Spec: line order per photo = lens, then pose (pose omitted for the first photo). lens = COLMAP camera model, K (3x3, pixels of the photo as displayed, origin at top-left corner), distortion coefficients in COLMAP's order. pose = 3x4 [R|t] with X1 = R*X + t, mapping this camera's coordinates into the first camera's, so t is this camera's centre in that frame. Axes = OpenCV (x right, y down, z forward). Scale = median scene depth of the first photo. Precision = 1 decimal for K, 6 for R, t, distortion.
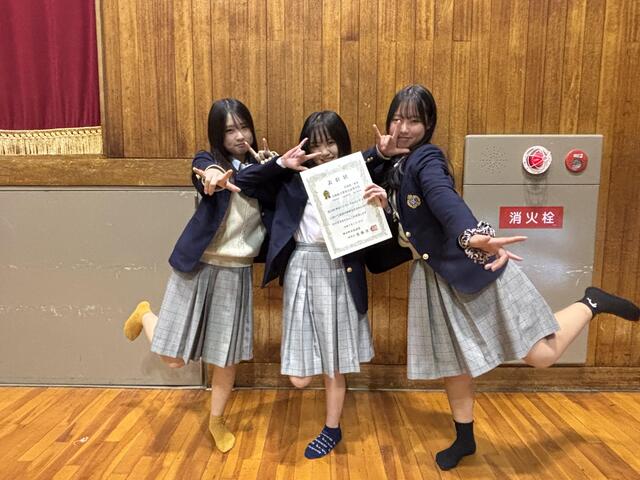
lens RADIAL K [[381.3, 0, 314.1], [0, 381.3, 238.7], [0, 0, 1]] dist [-0.020576, 0.003785]
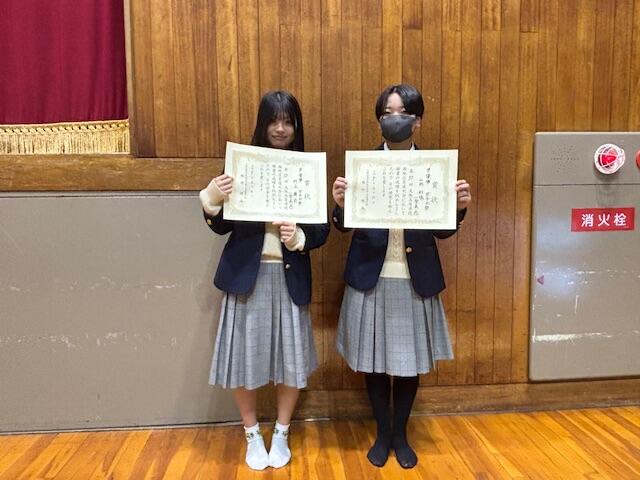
lens RADIAL K [[450.6, 0, 315.9], [0, 450.6, 239.6], [0, 0, 1]] dist [-0.005716, -0.015421]
pose [[0.995755, -0.020001, 0.089840, -0.241096], [0.021787, 0.999583, -0.018943, -0.001211], [-0.089424, 0.020820, 0.995776, -0.042735]]
